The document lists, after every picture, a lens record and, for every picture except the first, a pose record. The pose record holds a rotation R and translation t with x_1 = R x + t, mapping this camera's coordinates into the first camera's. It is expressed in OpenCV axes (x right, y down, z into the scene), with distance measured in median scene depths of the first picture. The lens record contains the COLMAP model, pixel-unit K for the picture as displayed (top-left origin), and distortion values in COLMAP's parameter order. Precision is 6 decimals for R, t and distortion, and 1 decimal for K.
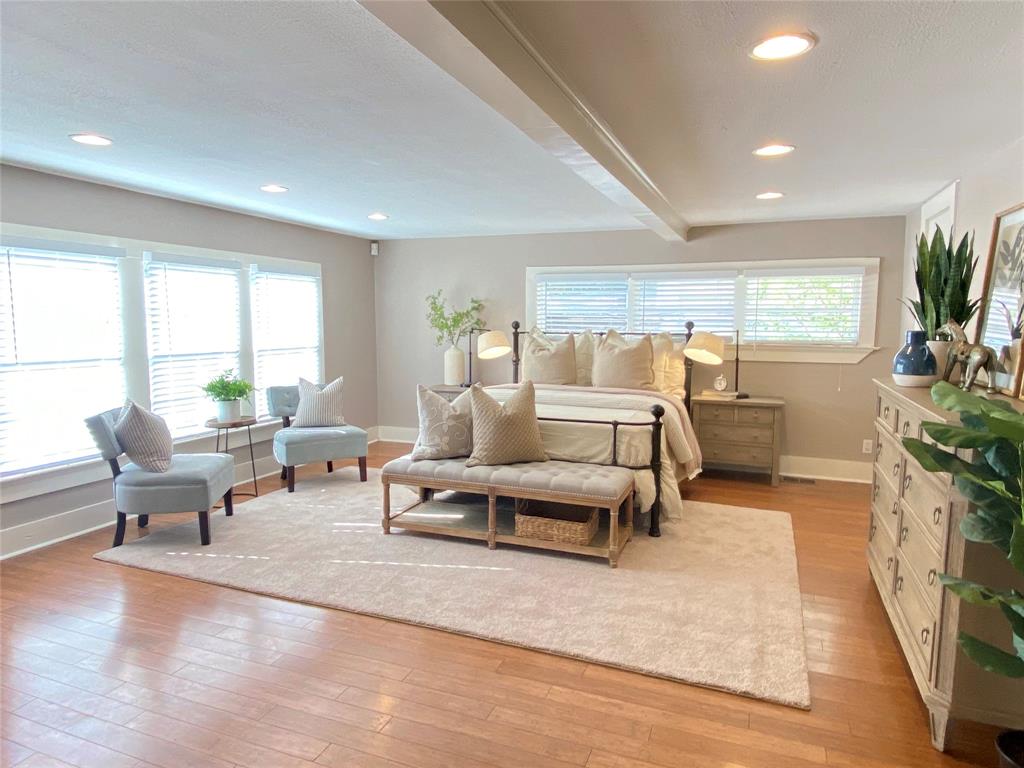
lens RADIAL K [[652.5, 0, 508.0], [0, 652.5, 382.0], [0, 0, 1]] dist [0.037392, -0.009069]
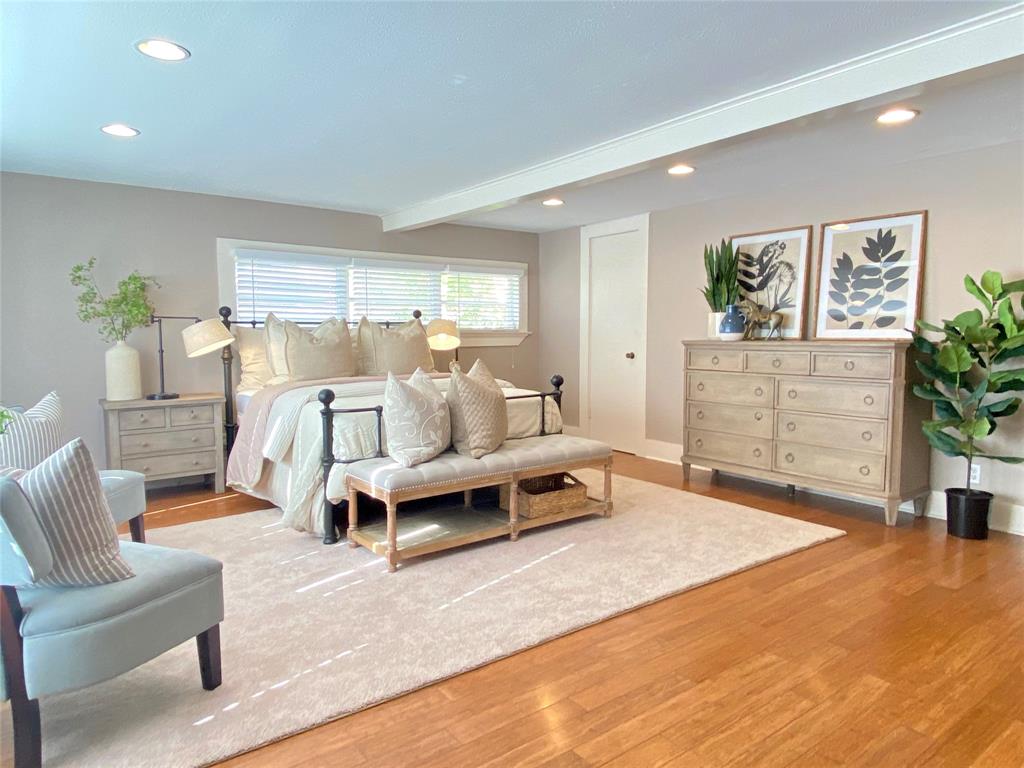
lens RADIAL K [[652.5, 0, 506.4], [0, 652.5, 389.2], [0, 0, 1]] dist [0.037392, -0.009069]
pose [[0.521181, -0.081829, 0.849514, -0.753869], [0.094531, 0.994803, 0.037828, 0.007995], [-0.848195, 0.060590, 0.526208, 0.489996]]
